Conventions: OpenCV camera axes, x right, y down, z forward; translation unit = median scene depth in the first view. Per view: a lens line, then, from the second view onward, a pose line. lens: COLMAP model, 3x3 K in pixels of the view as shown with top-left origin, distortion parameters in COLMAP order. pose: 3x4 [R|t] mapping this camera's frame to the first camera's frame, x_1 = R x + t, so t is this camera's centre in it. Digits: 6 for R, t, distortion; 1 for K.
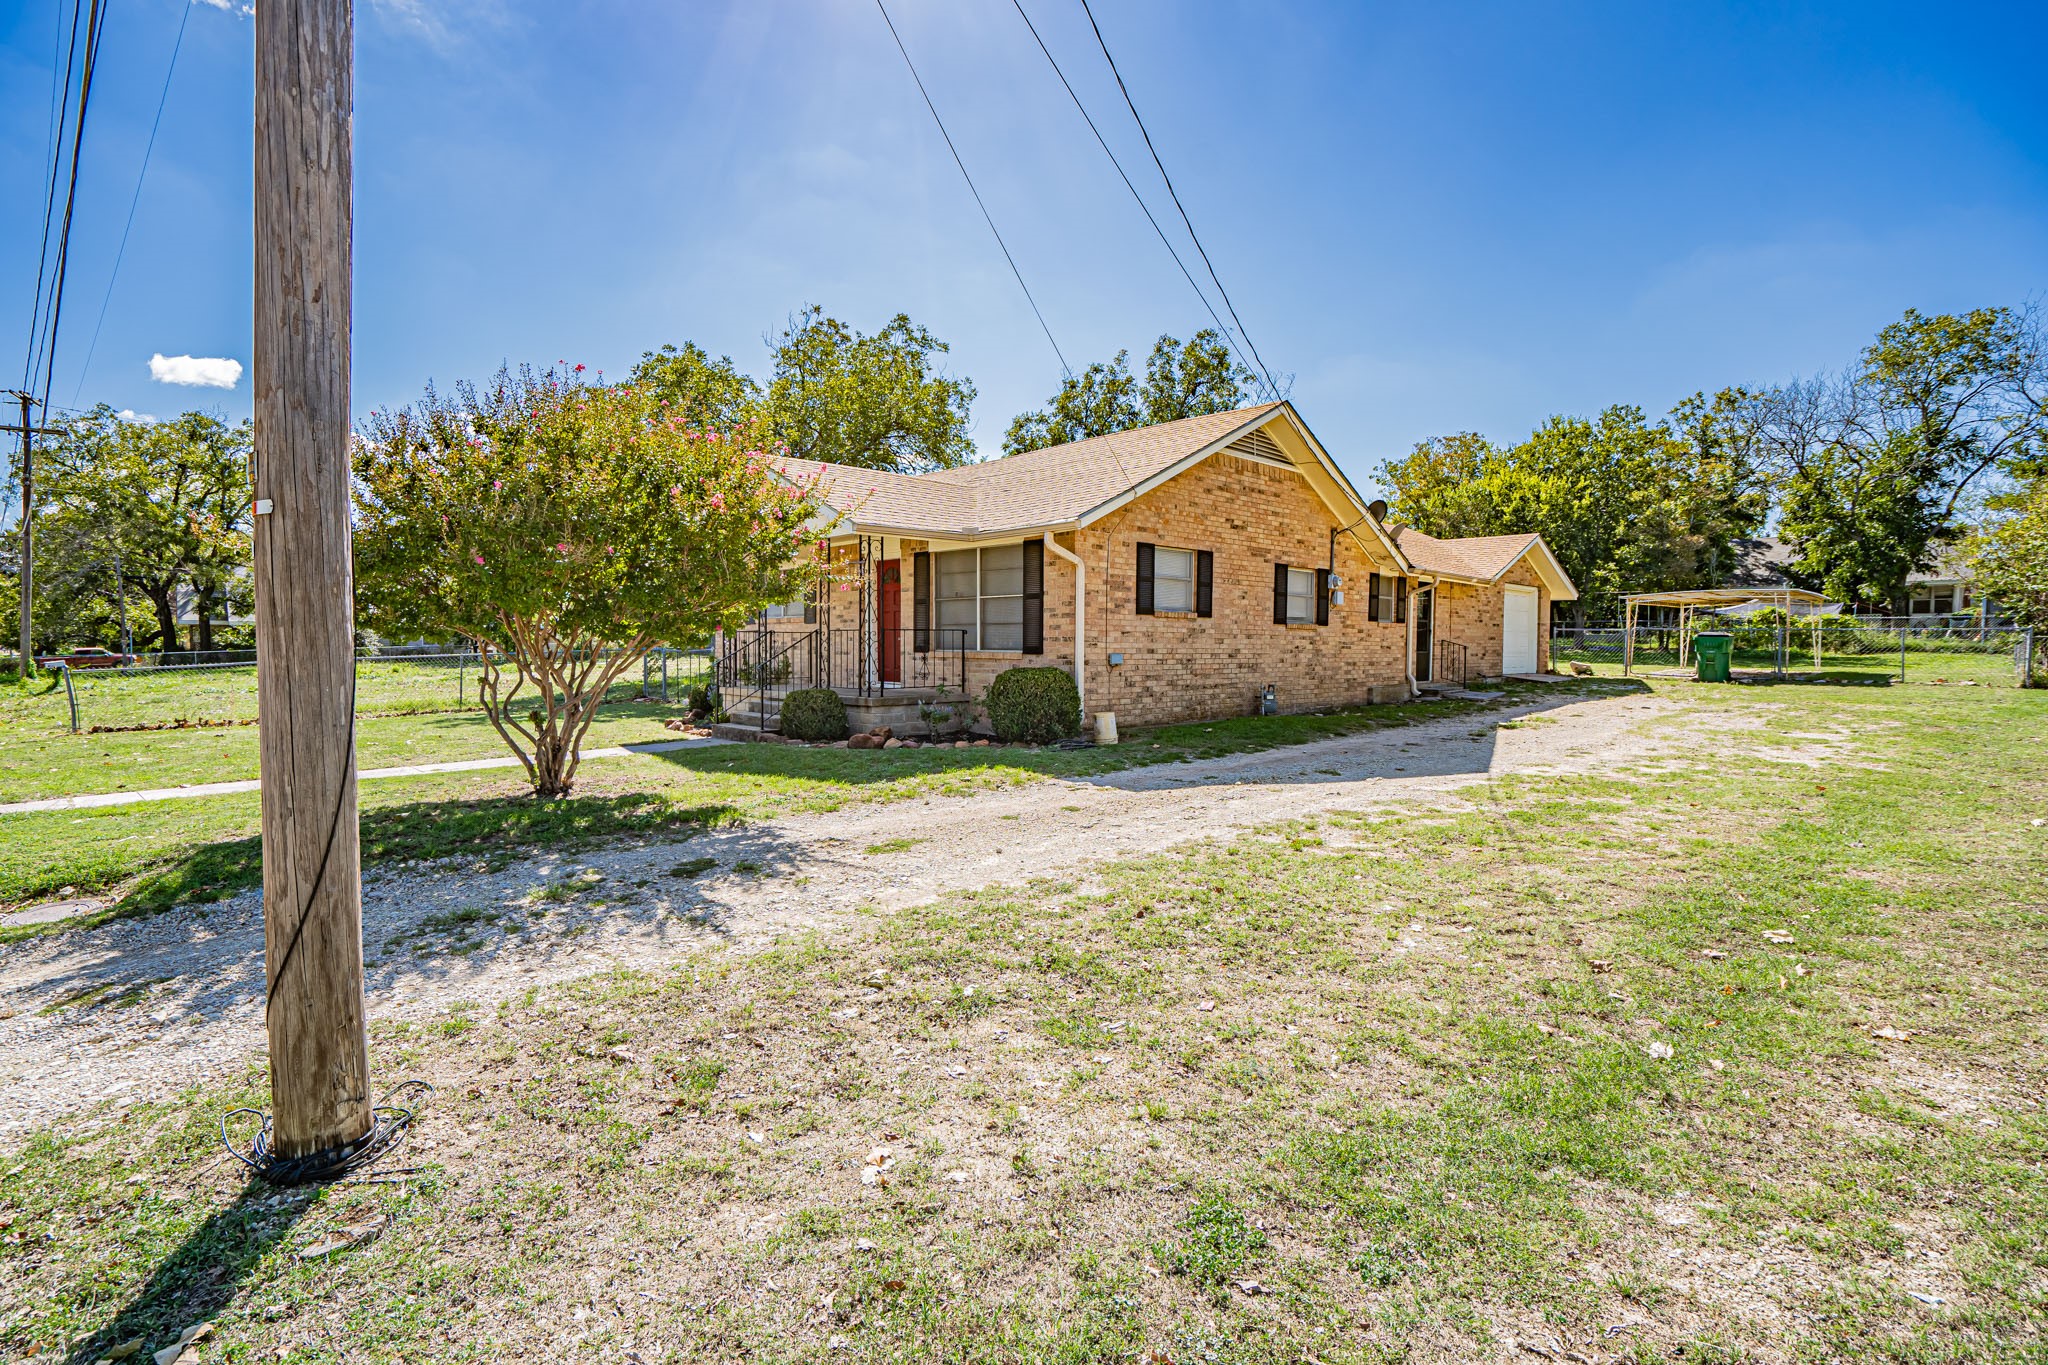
lens RADIAL K [[895.4, 0, 1031.7], [0, 895.4, 690.0], [0, 0, 1]] dist [0.025162, 0.000363]
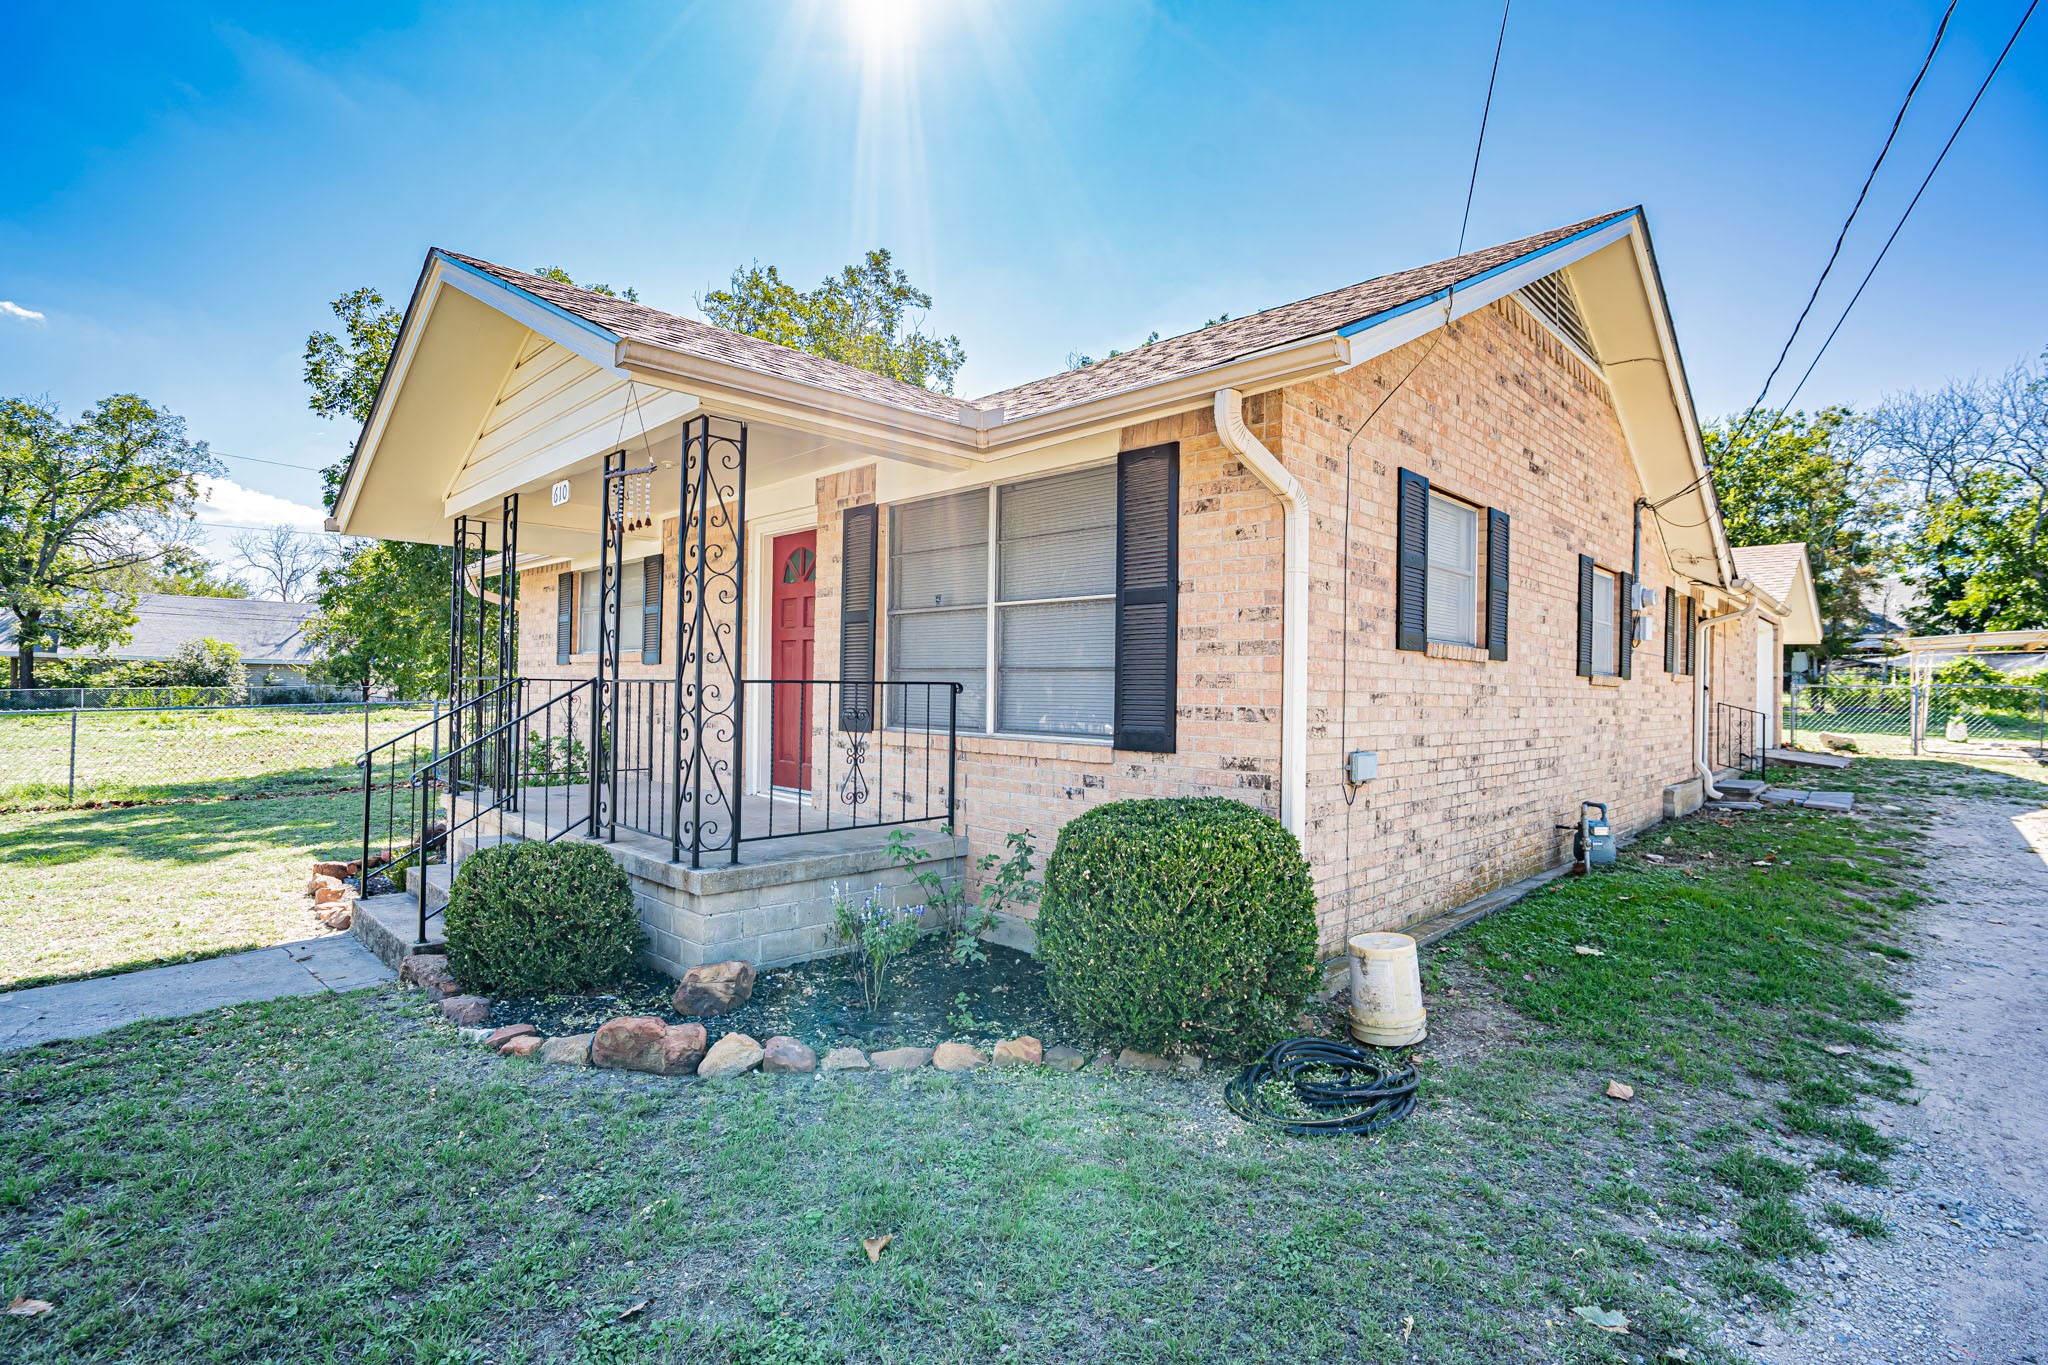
lens RADIAL K [[912.6, 0, 1014.6], [0, 912.6, 680.9], [0, 0, 1]] dist [-0.047274, -0.000129]
pose [[0.999880, 0.012110, 0.009683, -0.051425], [-0.011535, 0.998291, -0.057293, -0.043137], [-0.010360, 0.057175, 0.998310, 0.571069]]
